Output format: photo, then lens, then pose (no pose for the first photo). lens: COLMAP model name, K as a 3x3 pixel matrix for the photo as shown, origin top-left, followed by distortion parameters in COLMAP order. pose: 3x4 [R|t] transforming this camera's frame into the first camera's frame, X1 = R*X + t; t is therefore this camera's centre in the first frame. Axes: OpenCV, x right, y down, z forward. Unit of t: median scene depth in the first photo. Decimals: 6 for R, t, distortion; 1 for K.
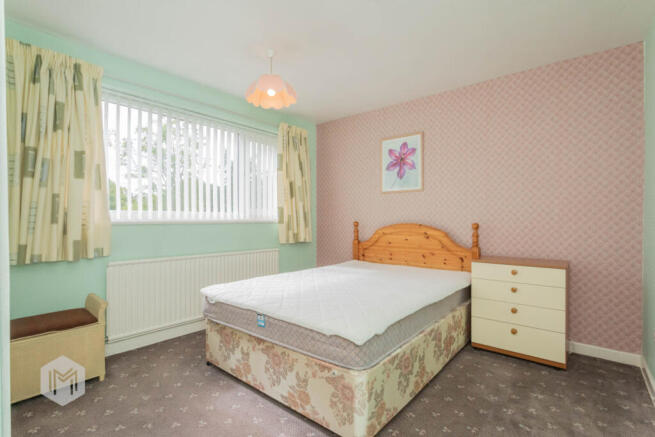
lens RADIAL K [[315.0, 0, 327.5], [0, 315.0, 218.5], [0, 0, 1]] dist [-0.002434, -0.000934]
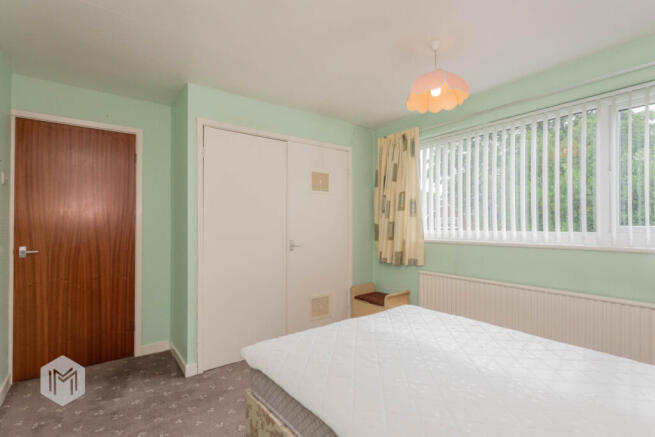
lens RADIAL K [[315.0, 0, 327.5], [0, 315.0, 218.5], [0, 0, 1]] dist [-0.002434, -0.000934]
pose [[-0.222002, -0.027597, -0.974656, 0.720205], [-0.014672, 0.999581, -0.024961, -0.044800], [0.974936, 0.008758, -0.222314, 0.961924]]
